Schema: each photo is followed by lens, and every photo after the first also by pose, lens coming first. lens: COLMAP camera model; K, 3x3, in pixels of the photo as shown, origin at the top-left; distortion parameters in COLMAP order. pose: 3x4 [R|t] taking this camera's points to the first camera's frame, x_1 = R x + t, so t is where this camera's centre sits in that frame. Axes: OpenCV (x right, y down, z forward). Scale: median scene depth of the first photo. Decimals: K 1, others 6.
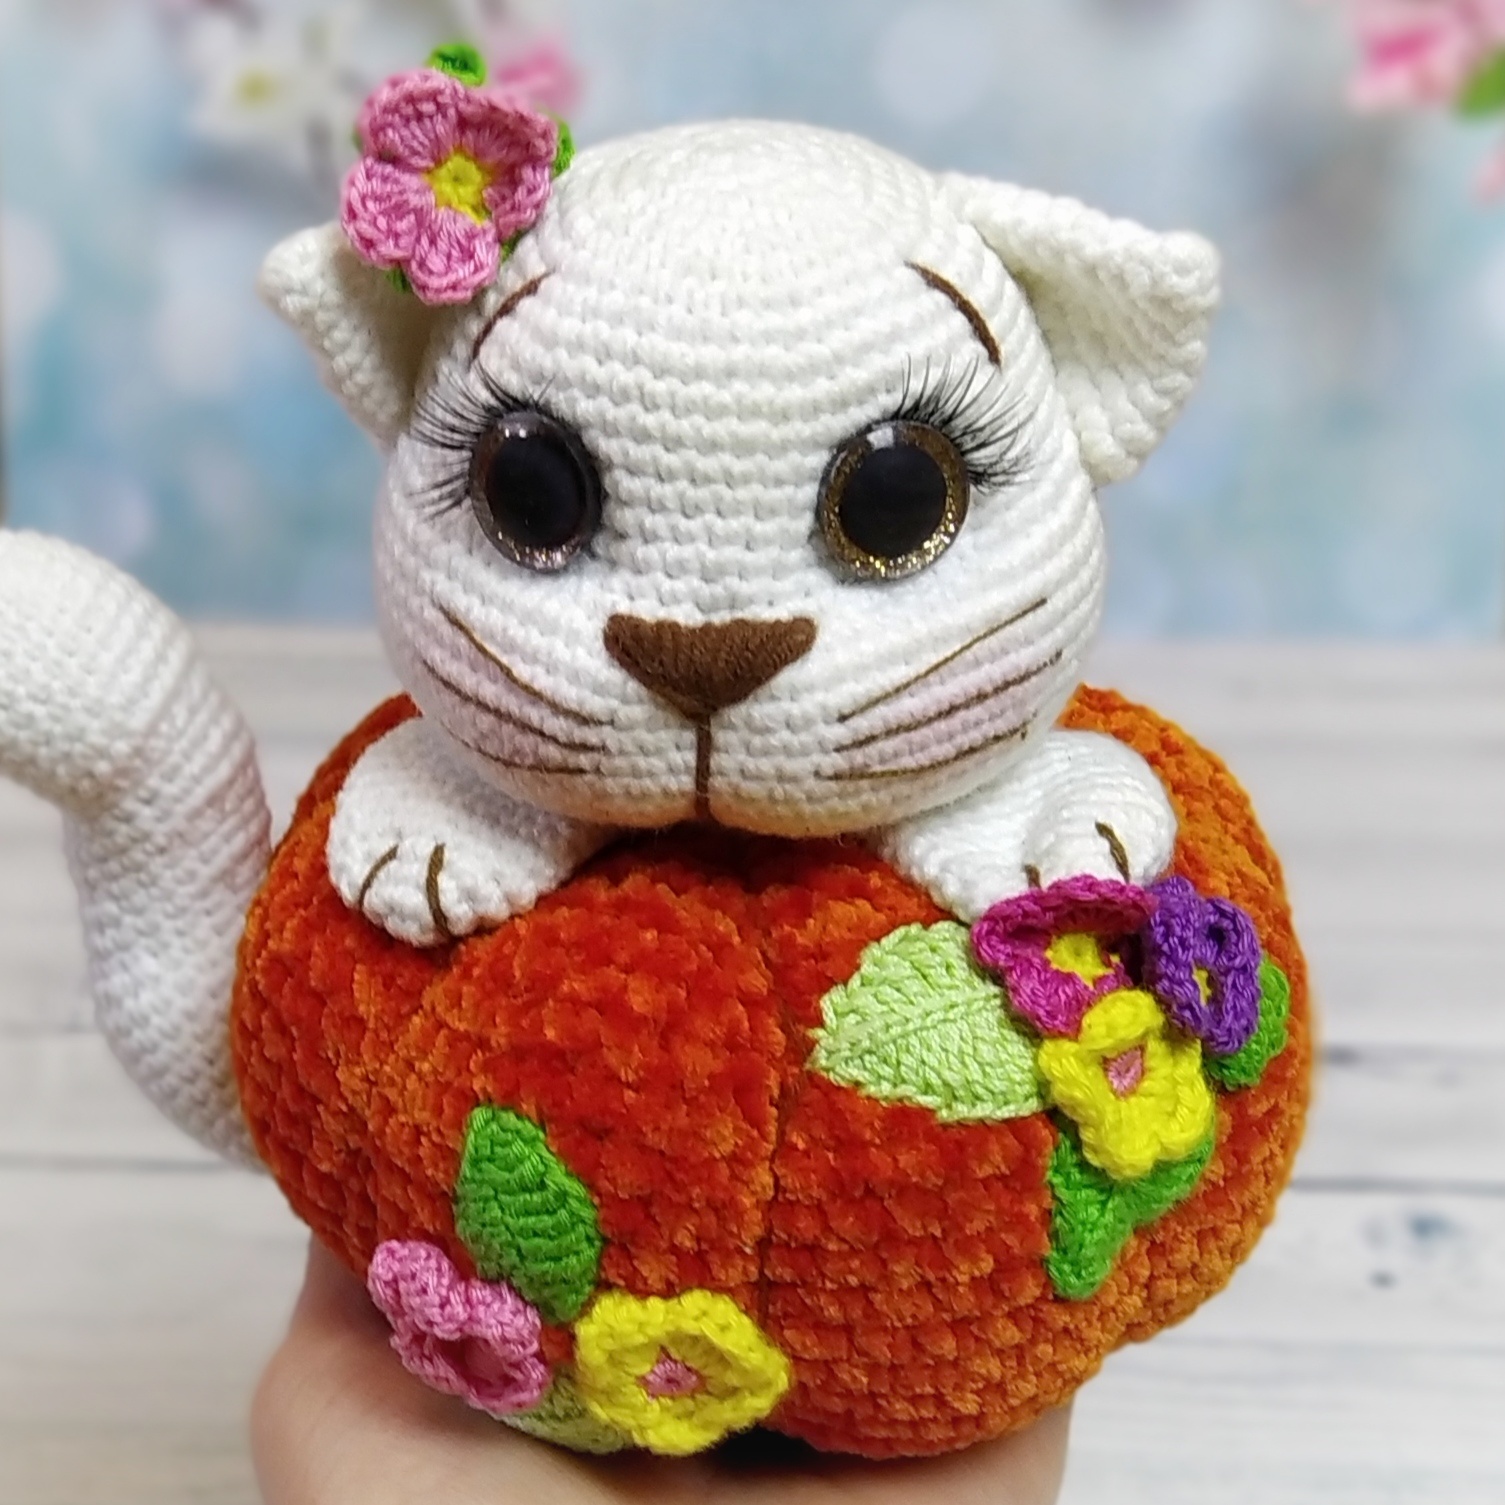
lens RADIAL K [[2346.1, 0, 753.7], [0, 2346.1, 747.1], [0, 0, 1]] dist [-0.048626, 0.000000]
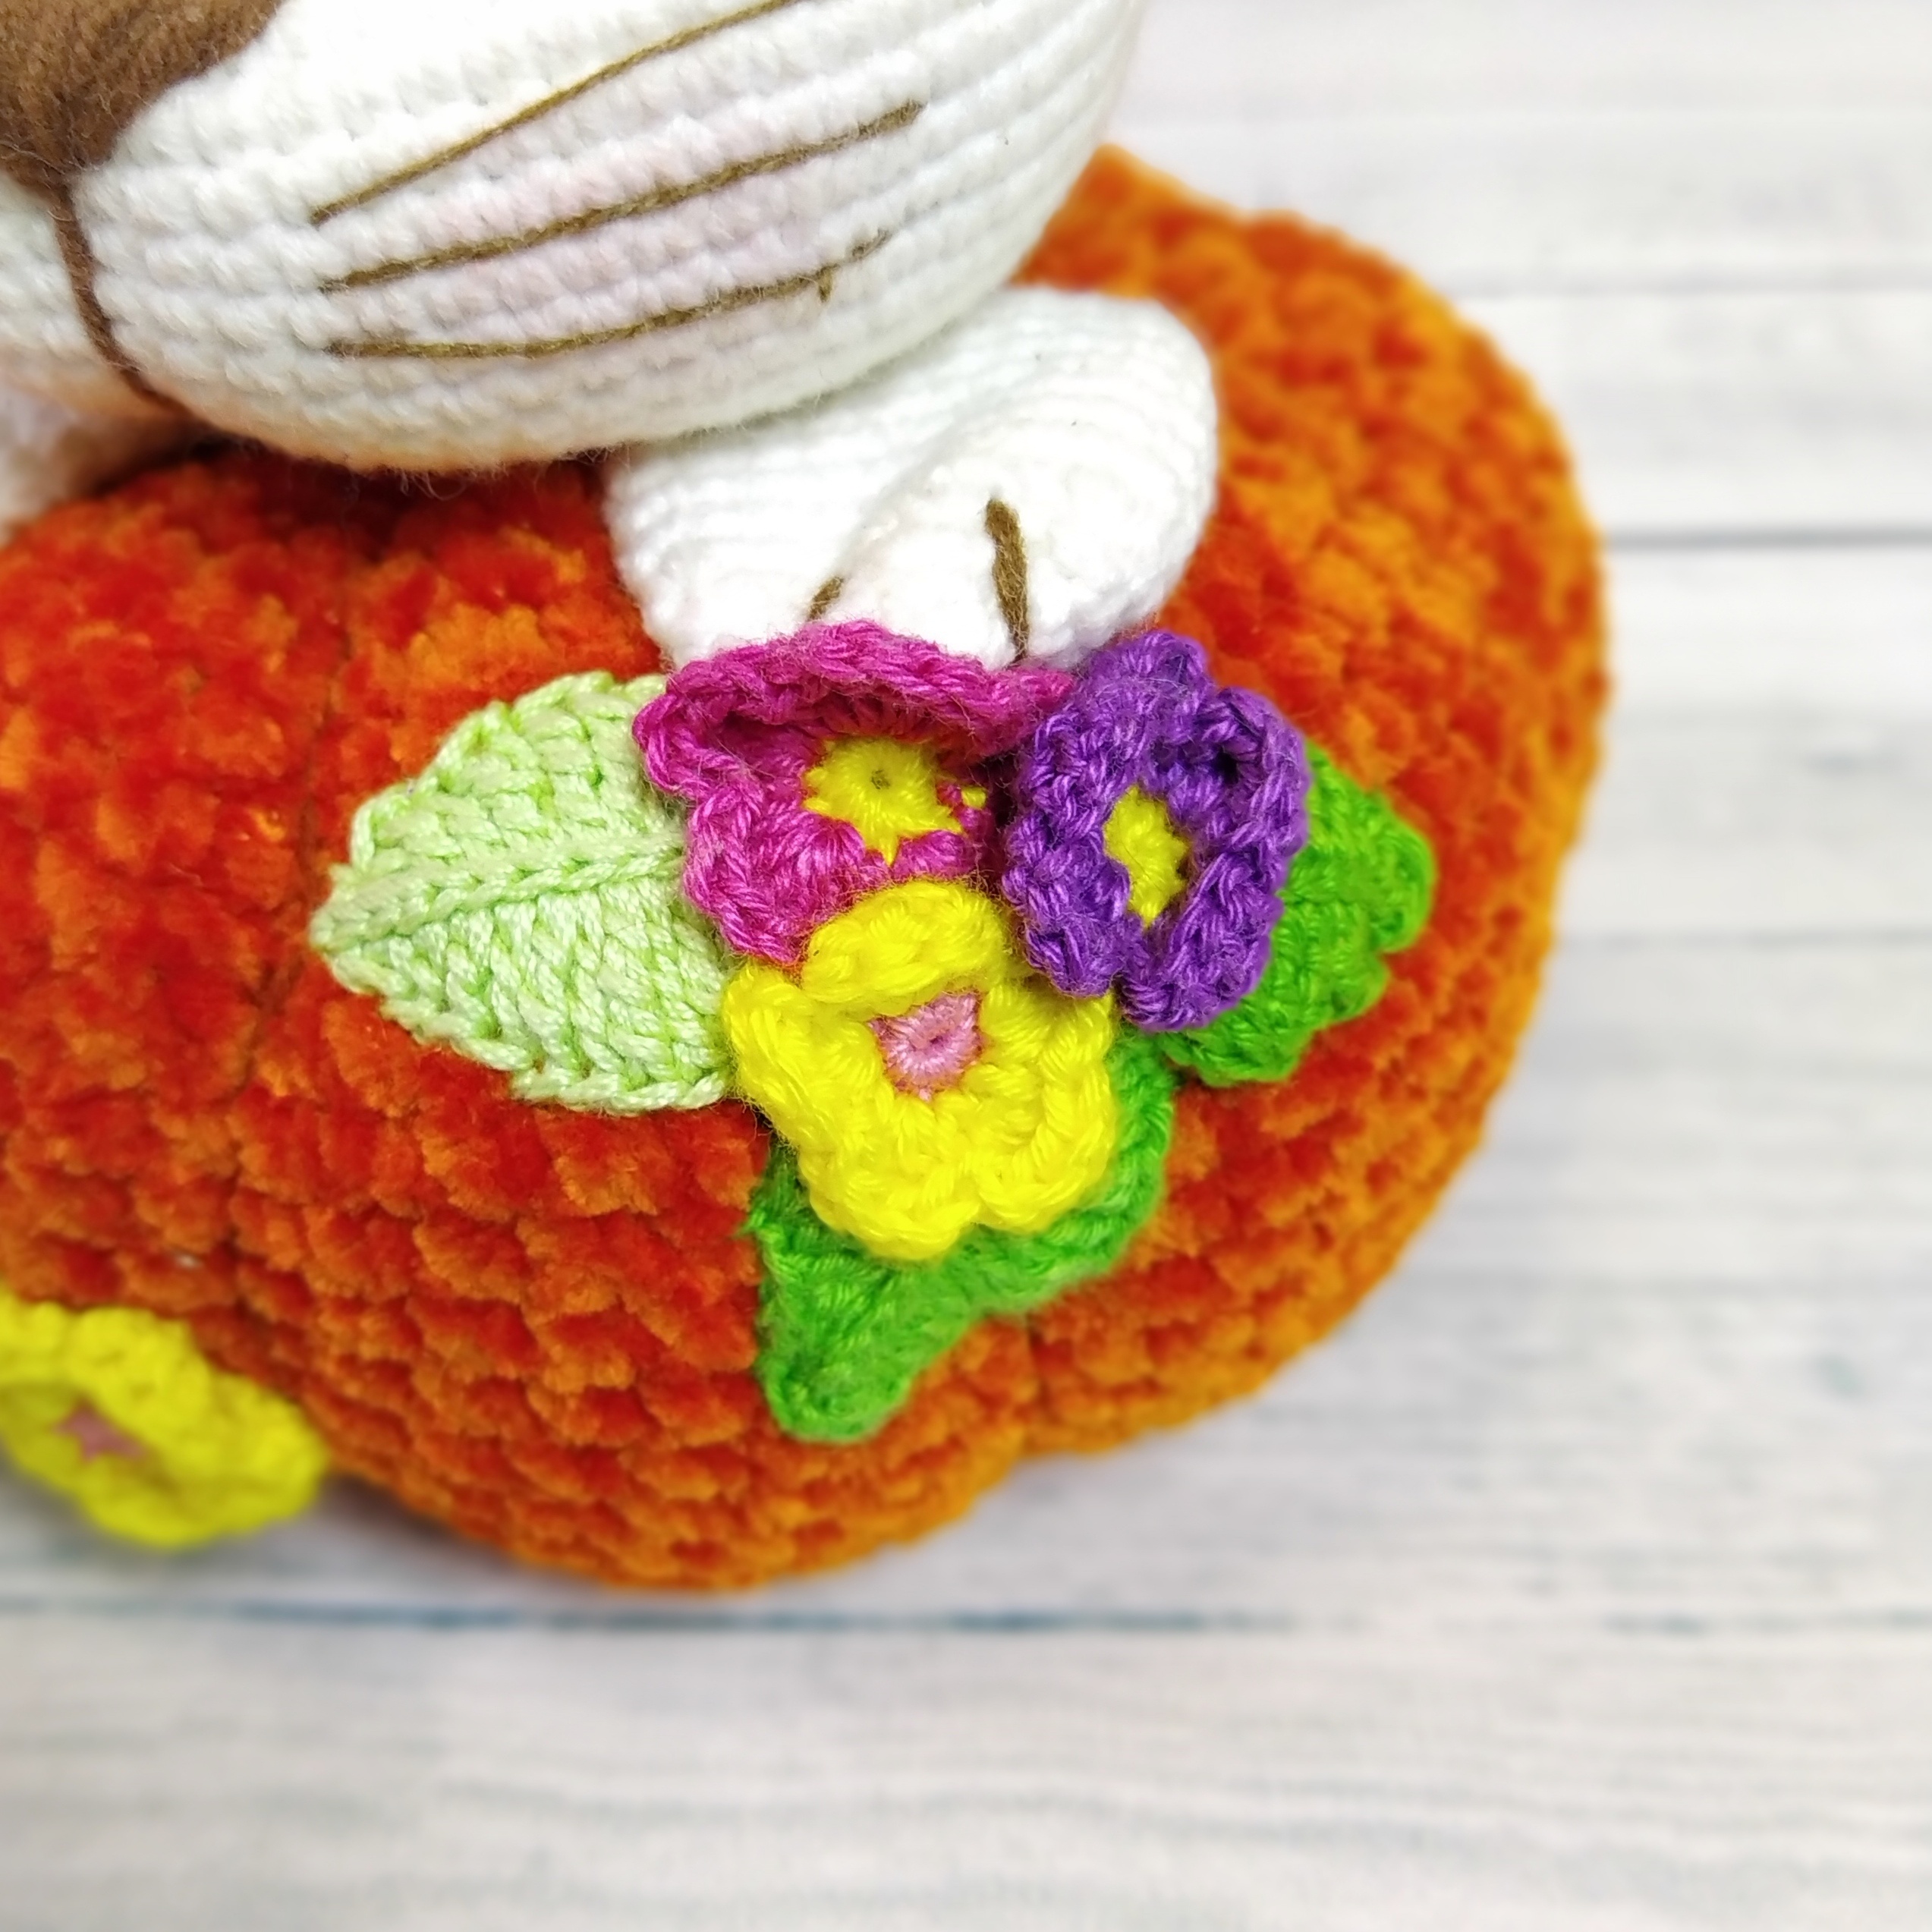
lens RADIAL K [[2436.4, 0, 962.3], [0, 2436.4, 976.5], [0, 0, 1]] dist [-0.023197, 0.000000]
pose [[0.969287, 0.146664, -0.197414, 0.263074], [-0.084888, 0.952906, 0.291144, -0.019013], [0.230817, -0.265444, 0.936089, 0.547370]]
